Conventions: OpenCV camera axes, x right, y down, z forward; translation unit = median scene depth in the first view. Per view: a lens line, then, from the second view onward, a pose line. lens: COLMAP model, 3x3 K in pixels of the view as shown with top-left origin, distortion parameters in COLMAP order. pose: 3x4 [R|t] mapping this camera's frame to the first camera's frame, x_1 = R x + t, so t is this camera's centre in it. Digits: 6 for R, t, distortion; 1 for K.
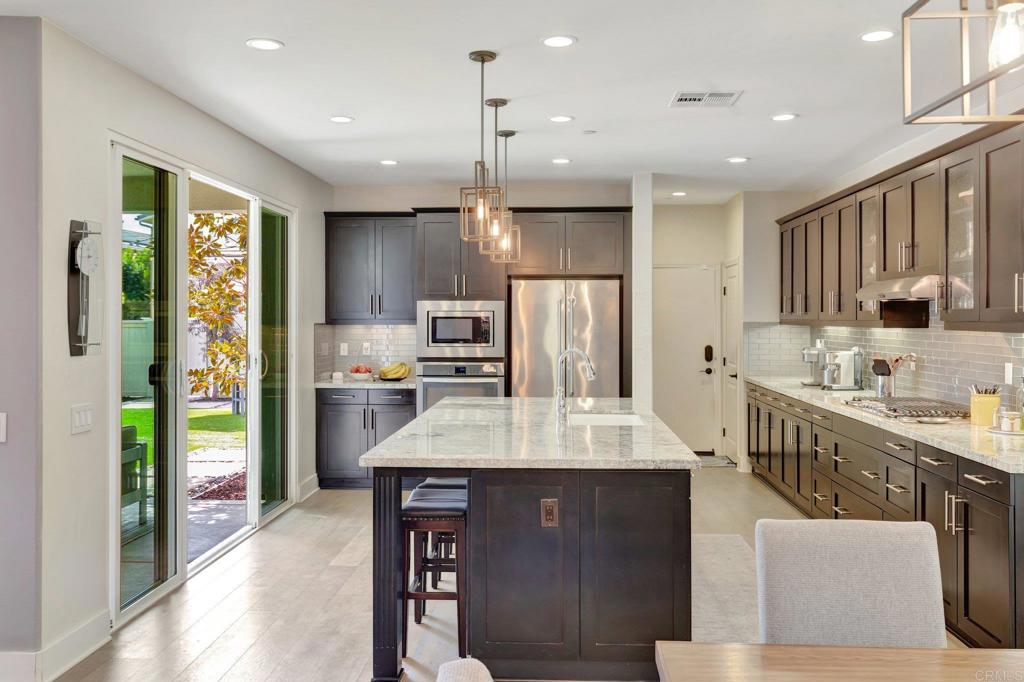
lens RADIAL K [[872.1, 0, 523.3], [0, 872.1, 319.4], [0, 0, 1]] dist [0.003439, 0.006838]
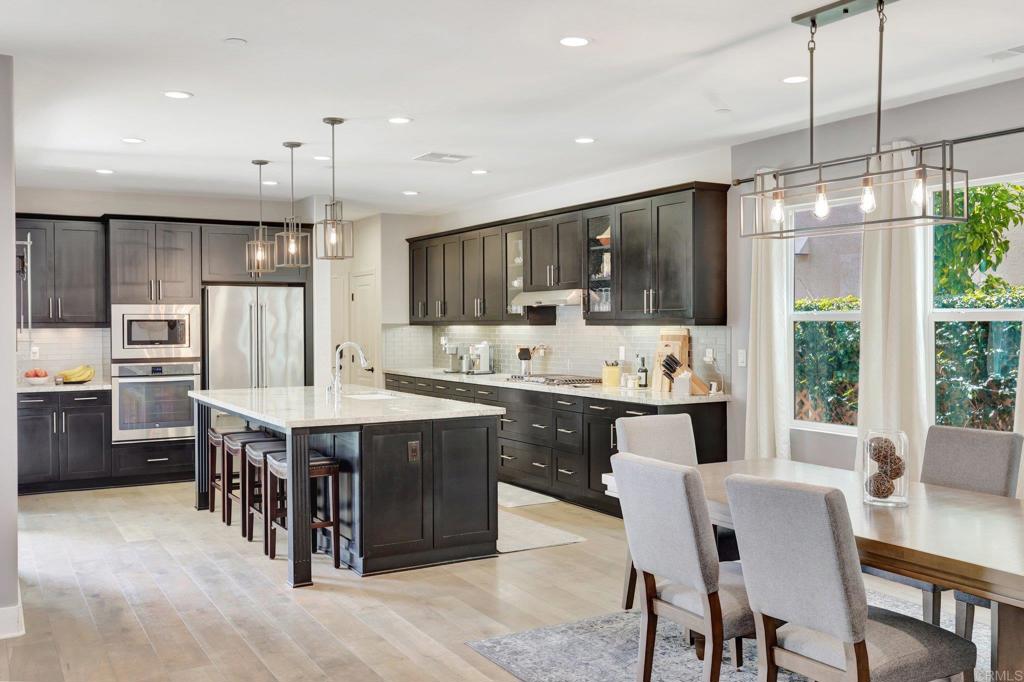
lens RADIAL K [[928.1, 0, 517.2], [0, 928.1, 331.0], [0, 0, 1]] dist [-0.000968, 0.000000]
pose [[0.842145, -0.010357, 0.539152, -0.313231], [0.007562, 0.999944, 0.007397, 0.005973], [-0.539199, -0.002153, 0.842176, -0.185854]]
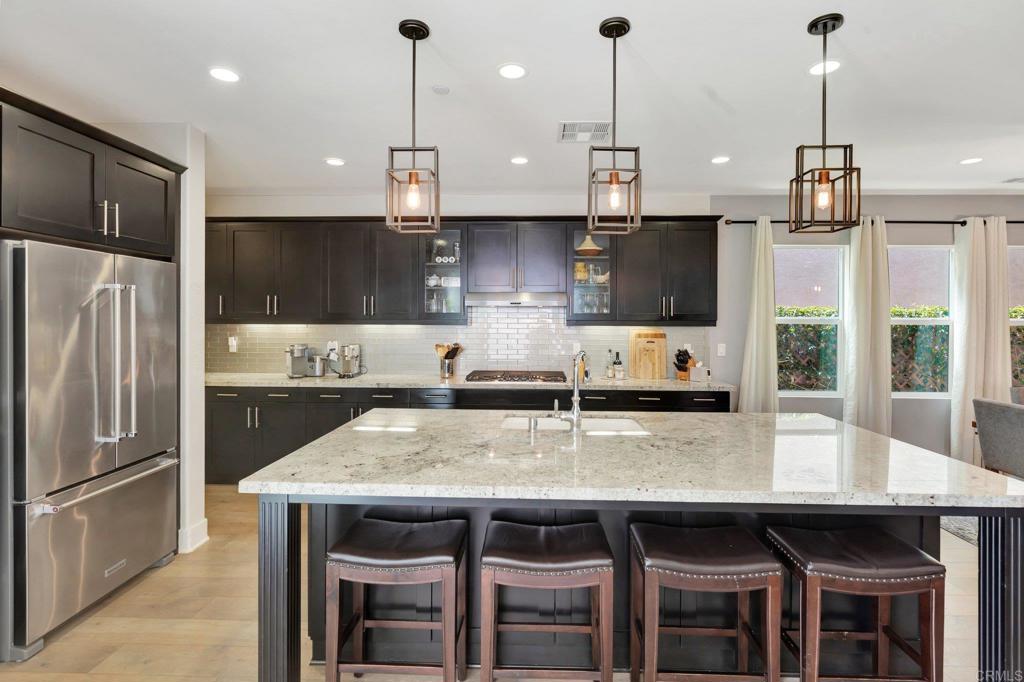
lens RADIAL K [[467.1, 0, 509.7], [0, 467.1, 313.8], [0, 0, 1]] dist [-0.004033, -0.000493]
pose [[-0.001882, 0.014952, 0.999886, -0.269696], [-0.001368, 0.999887, -0.014954, 0.002450], [-0.999997, -0.001396, -0.001861, 0.724503]]
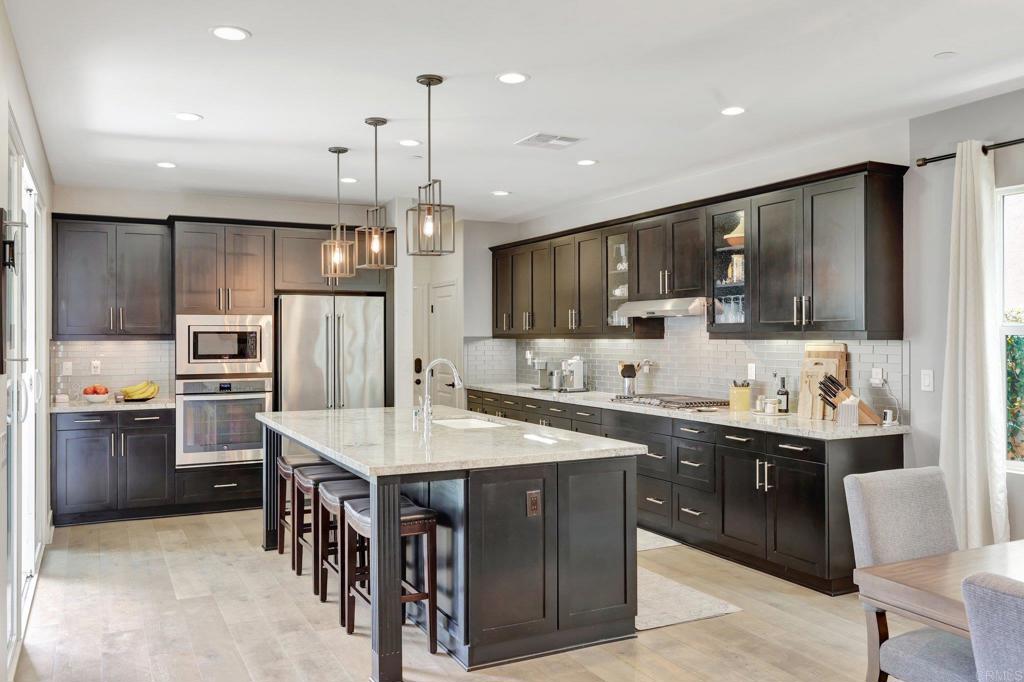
lens RADIAL K [[825.2, 0, 516.5], [0, 825.2, 332.8], [0, 0, 1]] dist [-0.001790, 0.004207]
pose [[0.871345, -0.001500, 0.490668, -0.241173], [0.004884, 0.999972, -0.005616, 0.005291], [-0.490646, 0.007289, 0.871329, 0.046277]]
